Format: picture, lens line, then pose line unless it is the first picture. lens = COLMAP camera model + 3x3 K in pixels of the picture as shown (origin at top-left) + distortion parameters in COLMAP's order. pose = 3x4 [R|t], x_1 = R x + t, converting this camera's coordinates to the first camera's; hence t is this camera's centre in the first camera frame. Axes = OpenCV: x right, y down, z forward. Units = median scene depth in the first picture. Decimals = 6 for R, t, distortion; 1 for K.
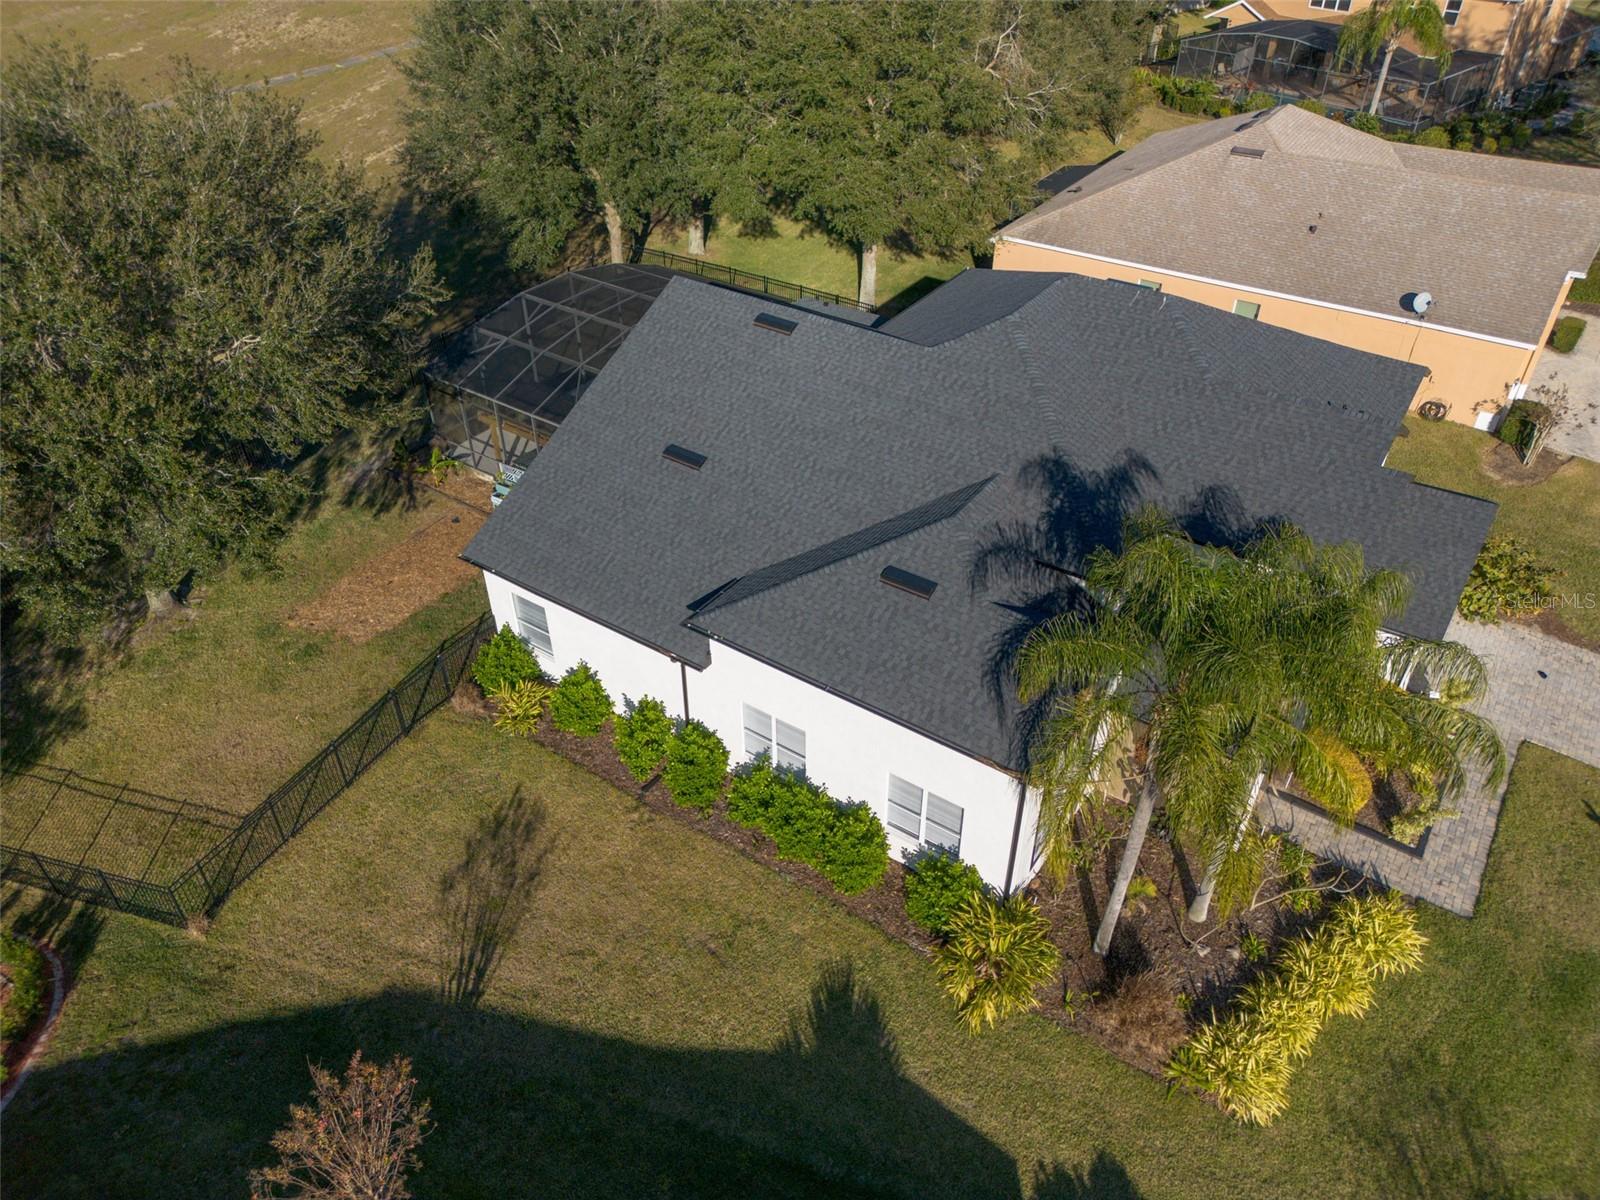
lens RADIAL K [[1120.4, 0, 801.5], [0, 1120.4, 610.0], [0, 0, 1]] dist [0.061429, -0.049761]
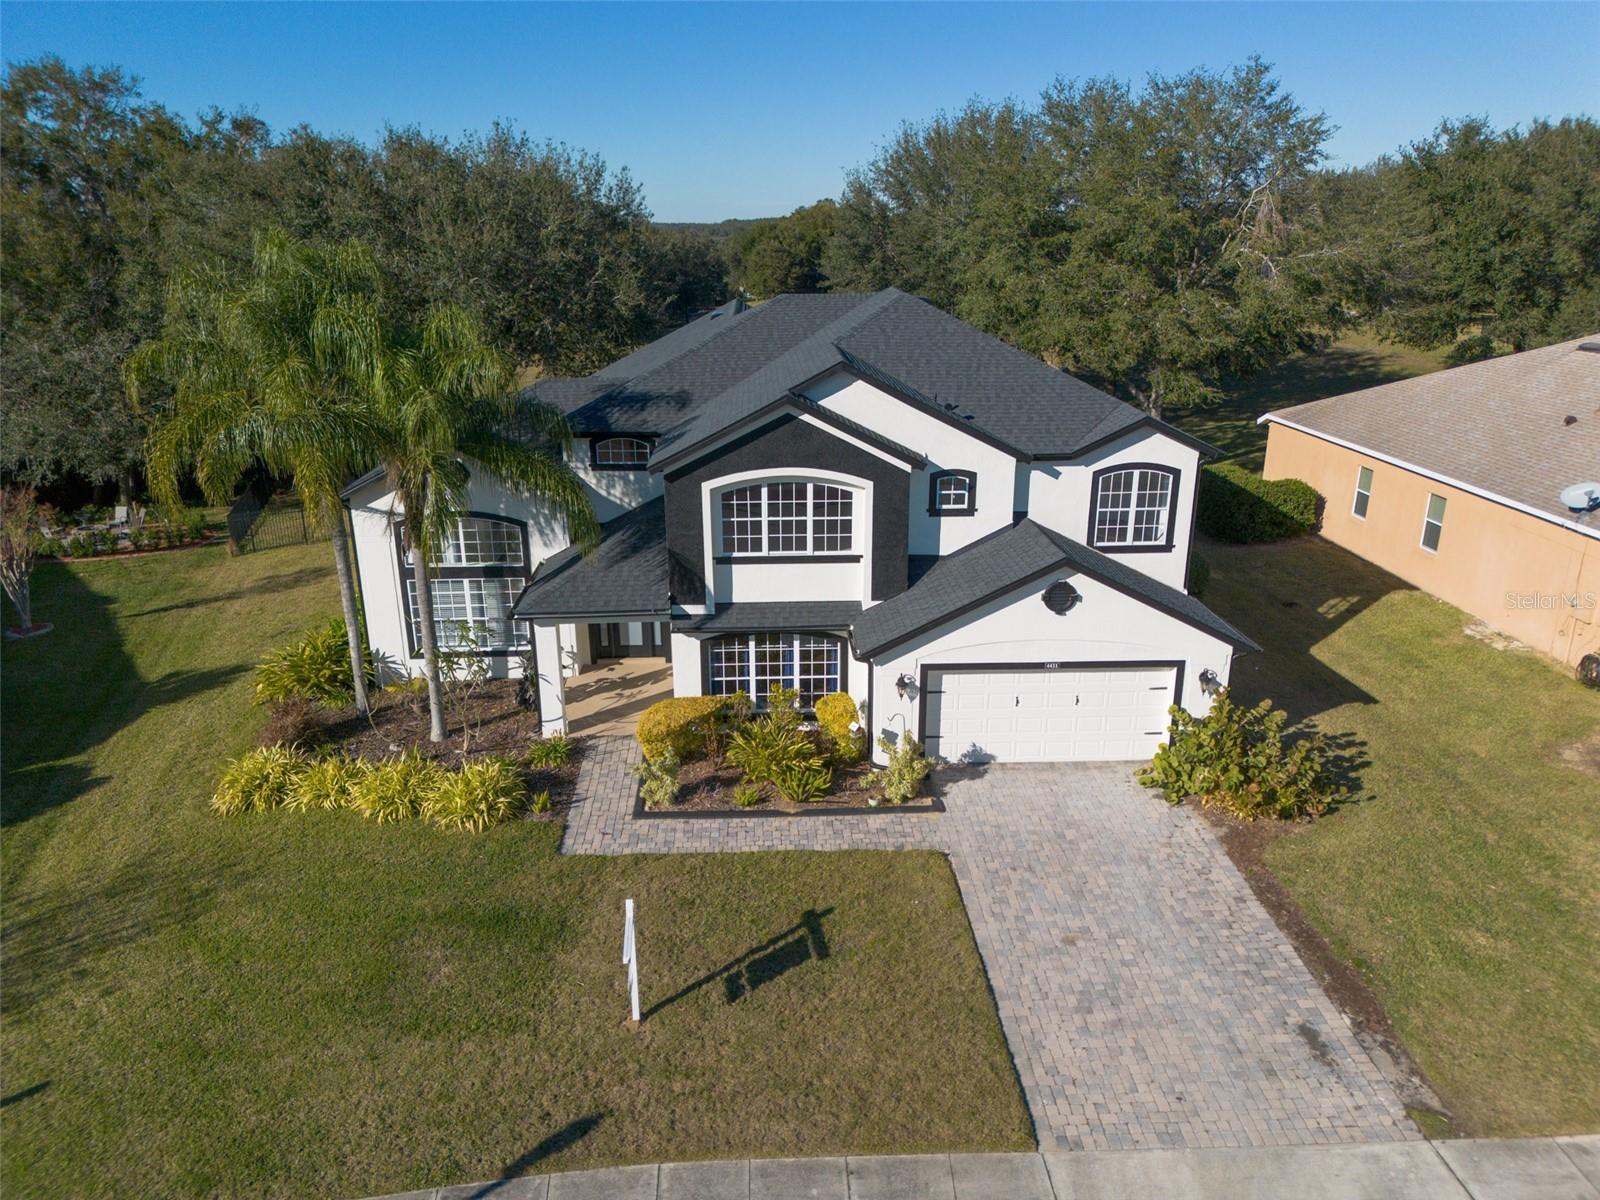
lens RADIAL K [[1116.2, 0, 801.6], [0, 1116.2, 611.1], [0, 0, 1]] dist [0.078897, -0.074337]
pose [[0.602732, 0.258661, -0.754856, 1.185158], [-0.485079, 0.869905, -0.089239, 0.098791], [0.633571, 0.419953, 0.649791, 0.473085]]
